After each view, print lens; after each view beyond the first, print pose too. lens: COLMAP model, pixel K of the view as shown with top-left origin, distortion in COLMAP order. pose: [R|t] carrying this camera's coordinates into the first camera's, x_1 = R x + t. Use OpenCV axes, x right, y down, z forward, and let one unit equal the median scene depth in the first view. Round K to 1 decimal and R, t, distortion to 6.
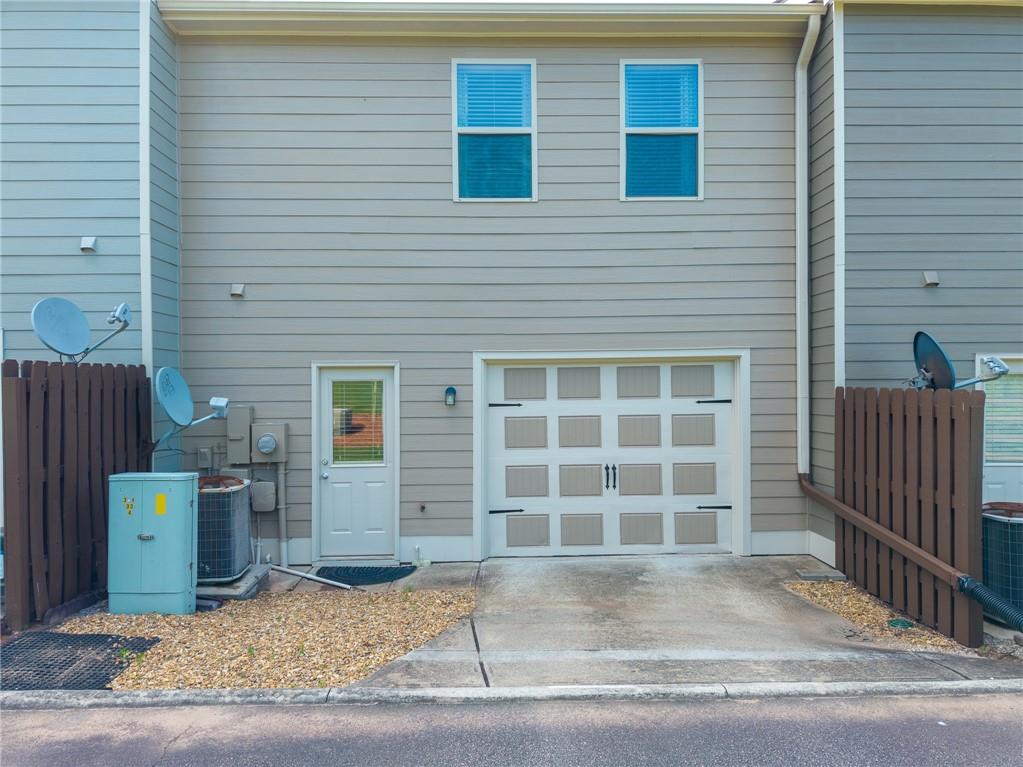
lens RADIAL K [[702.7, 0, 511.5], [0, 702.7, 354.5], [0, 0, 1]] dist [0.011240, -0.003173]
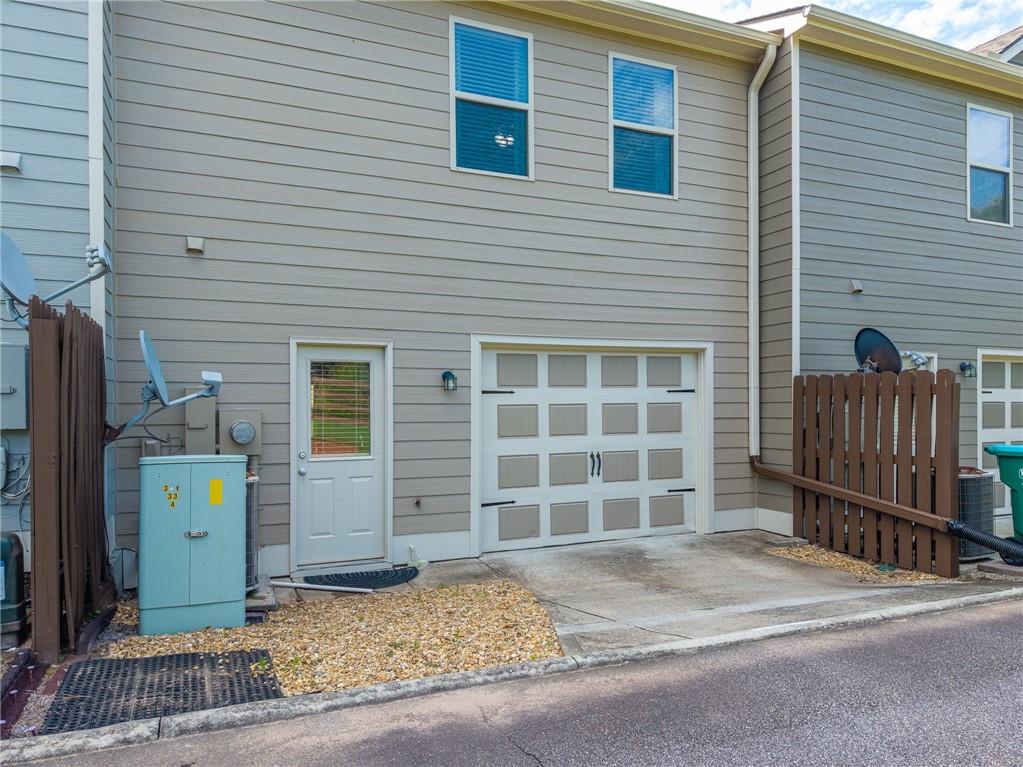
lens RADIAL K [[743.3, 0, 511.5], [0, 743.3, 383.5], [0, 0, 1]] dist [0.014713, 0.000461]
pose [[0.919945, 0.017855, 0.391641, -0.394853], [-0.017575, 0.999836, -0.004299, 0.066267], [-0.391653, -0.002928, 0.920108, 0.070911]]
